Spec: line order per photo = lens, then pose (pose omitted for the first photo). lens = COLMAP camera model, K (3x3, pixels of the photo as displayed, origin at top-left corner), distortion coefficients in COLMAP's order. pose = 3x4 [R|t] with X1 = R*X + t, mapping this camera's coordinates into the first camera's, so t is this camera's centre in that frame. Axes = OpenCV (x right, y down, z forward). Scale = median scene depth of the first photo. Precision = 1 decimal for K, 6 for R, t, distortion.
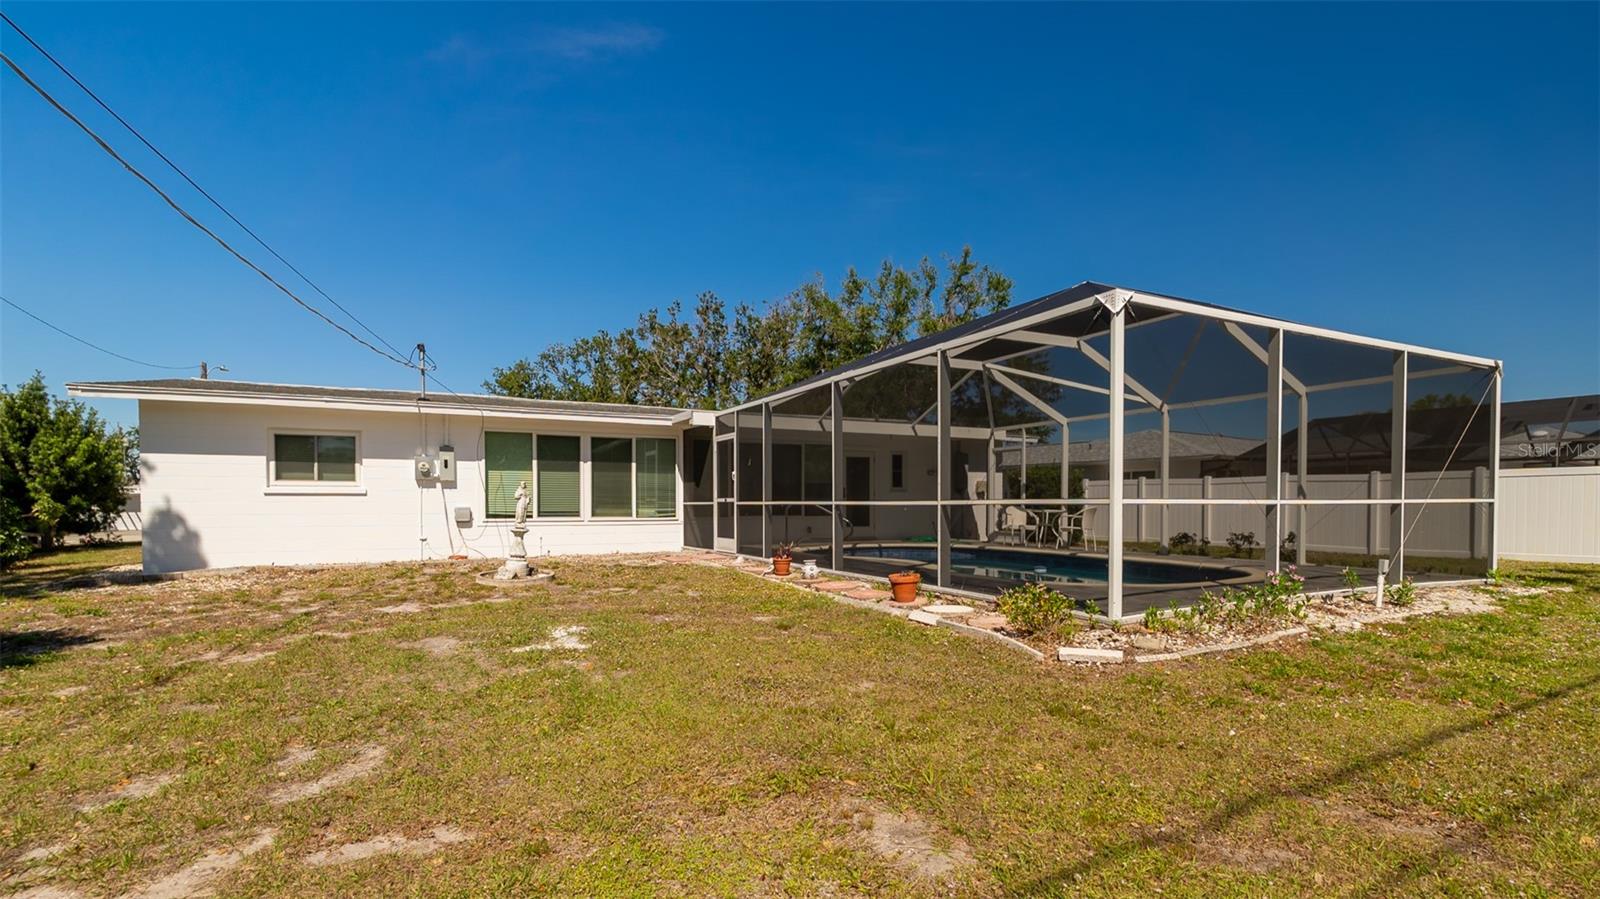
lens RADIAL K [[743.9, 0, 802.1], [0, 743.9, 519.6], [0, 0, 1]] dist [-0.002017, -0.000157]
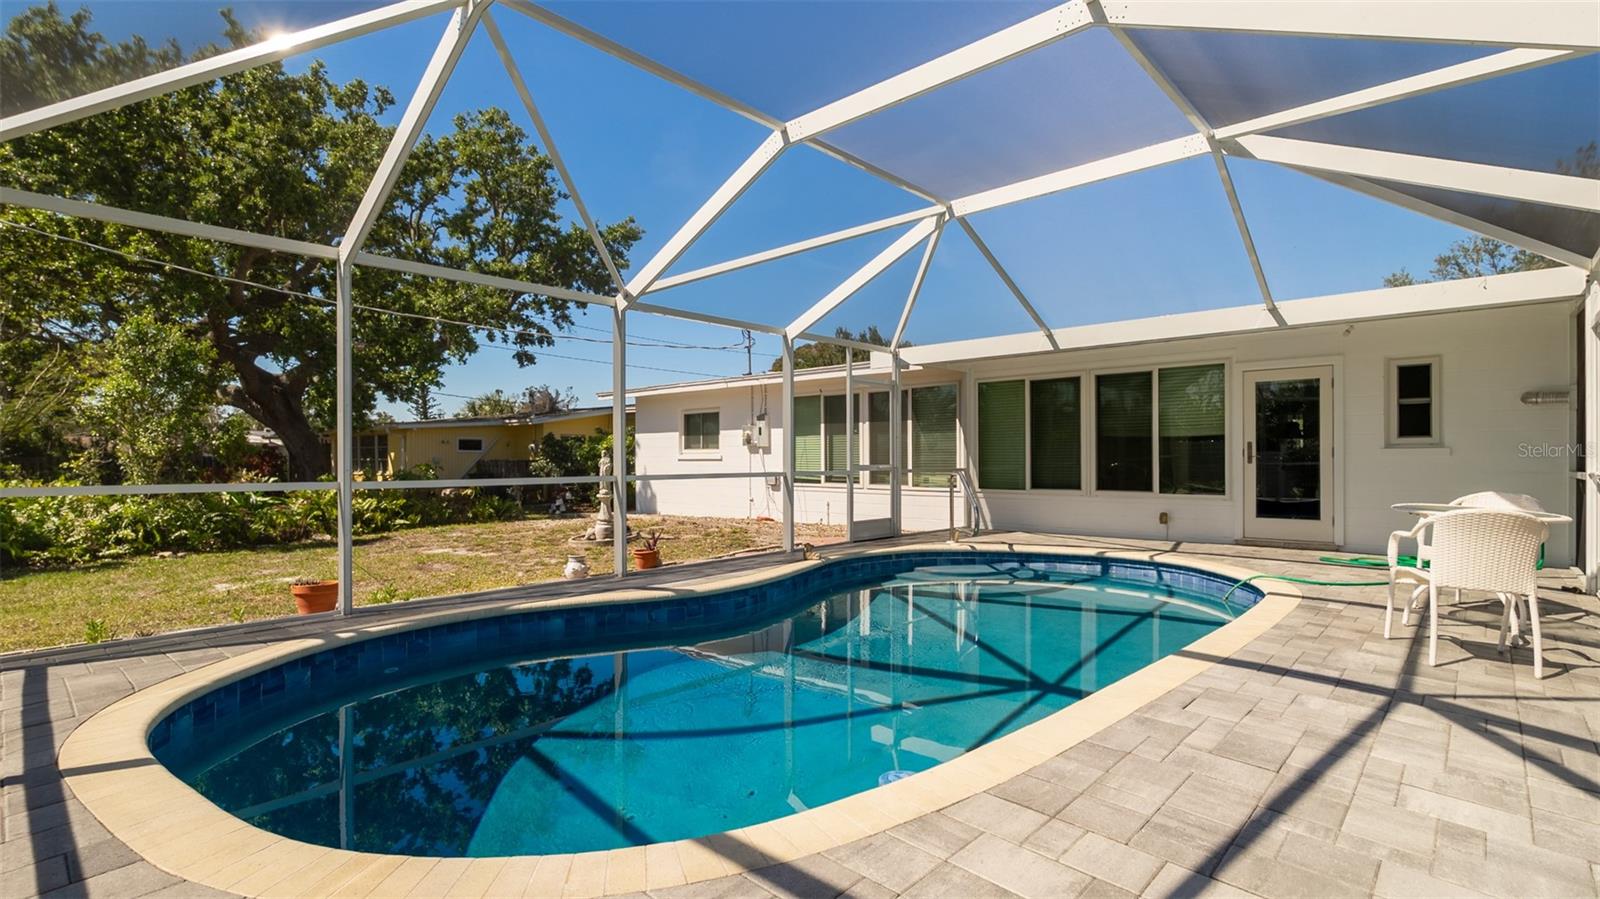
lens RADIAL K [[737.0, 0, 792.5], [0, 737.0, 450.8], [0, 0, 1]] dist [-0.003827, -0.000504]
pose [[0.339828, -0.009170, -0.940443, 0.448680], [-0.017880, 0.999709, -0.016209, -0.024172], [0.940318, 0.022323, 0.339565, 0.547877]]
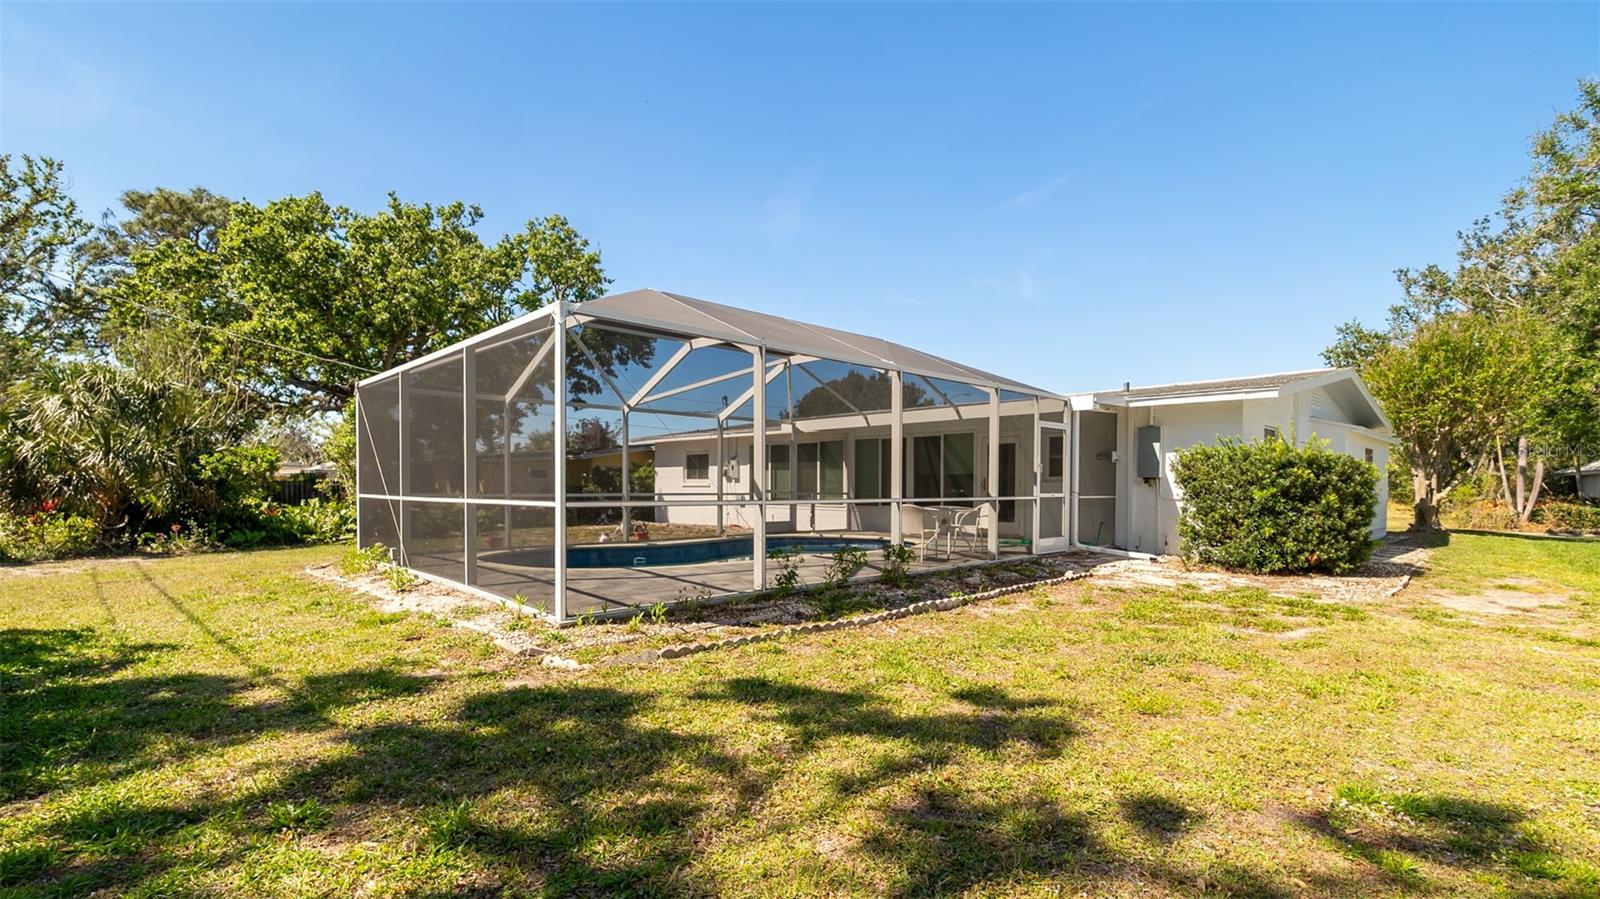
lens RADIAL K [[714.7, 0, 773.1], [0, 714.7, 495.9], [0, 0, 1]] dist [-0.002323, -0.000066]
pose [[0.262119, 0.015915, -0.964904, 0.858877], [-0.026422, 0.999608, 0.009310, -0.024011], [0.964674, 0.023055, 0.262437, 0.545014]]
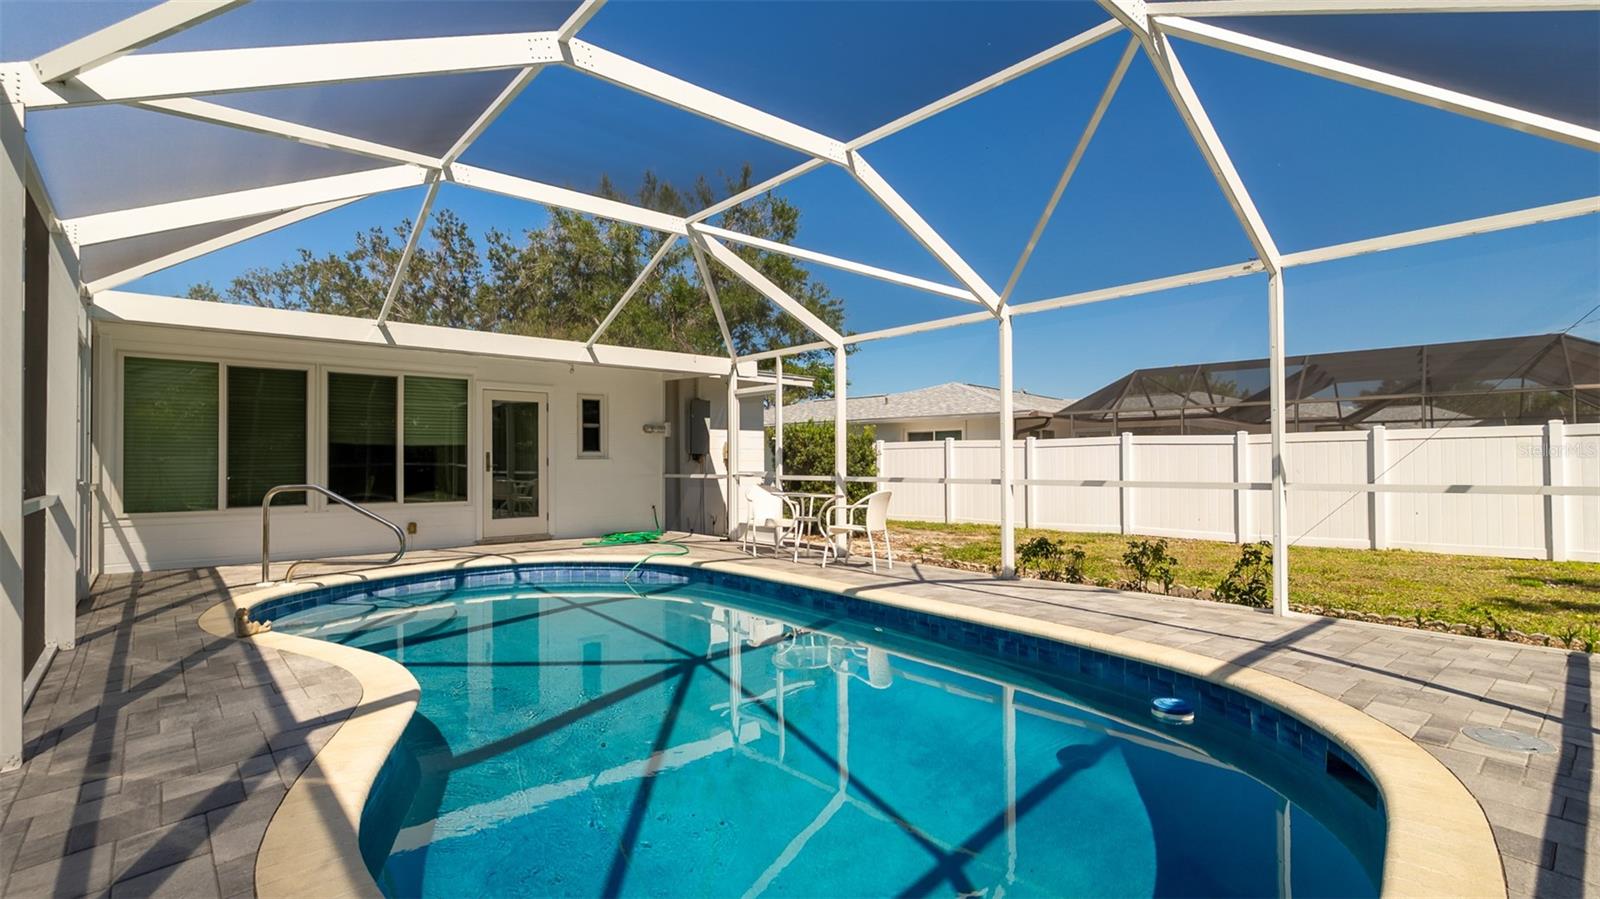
lens RADIAL K [[737.0, 0, 792.5], [0, 737.0, 450.8], [0, 0, 1]] dist [-0.003827, -0.000504]
pose [[0.971933, 0.000965, 0.235256, 0.159821], [0.008226, 0.999241, -0.038084, -0.021588], [-0.235114, 0.038950, 0.971187, 0.395879]]
